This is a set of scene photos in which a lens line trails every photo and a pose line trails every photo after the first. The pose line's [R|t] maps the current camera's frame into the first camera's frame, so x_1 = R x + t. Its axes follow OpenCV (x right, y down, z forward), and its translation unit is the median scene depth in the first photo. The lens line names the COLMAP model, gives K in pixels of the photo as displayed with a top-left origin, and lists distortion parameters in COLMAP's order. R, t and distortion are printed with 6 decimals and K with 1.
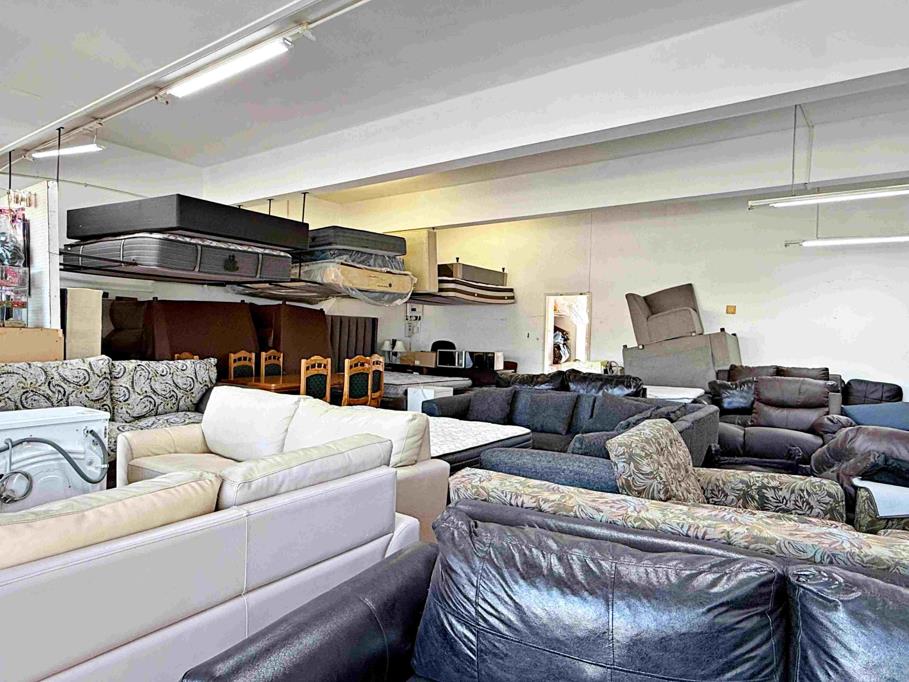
lens RADIAL K [[563.9, 0, 454.5], [0, 563.9, 341.0], [0, 0, 1]] dist [0.000031, -0.001093]
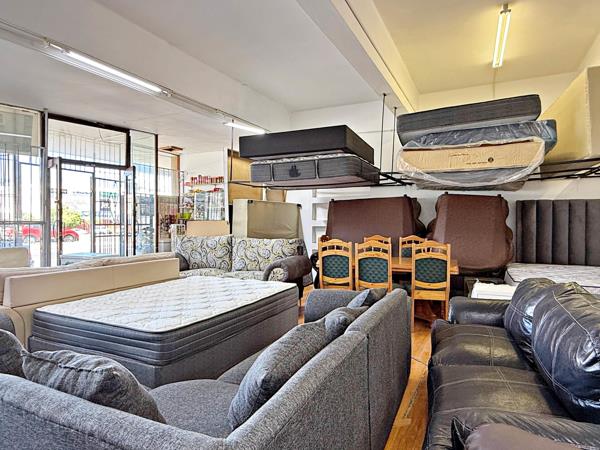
lens RADIAL K [[372.2, 0, 300.0], [0, 372.2, 225.0], [0, 0, 1]] dist [0.000031, -0.001093]
pose [[0.164753, -0.009516, -0.986289, 0.442992], [-0.001615, 0.999950, -0.009917, 0.004491], [0.986333, 0.003227, 0.164730, 0.728557]]
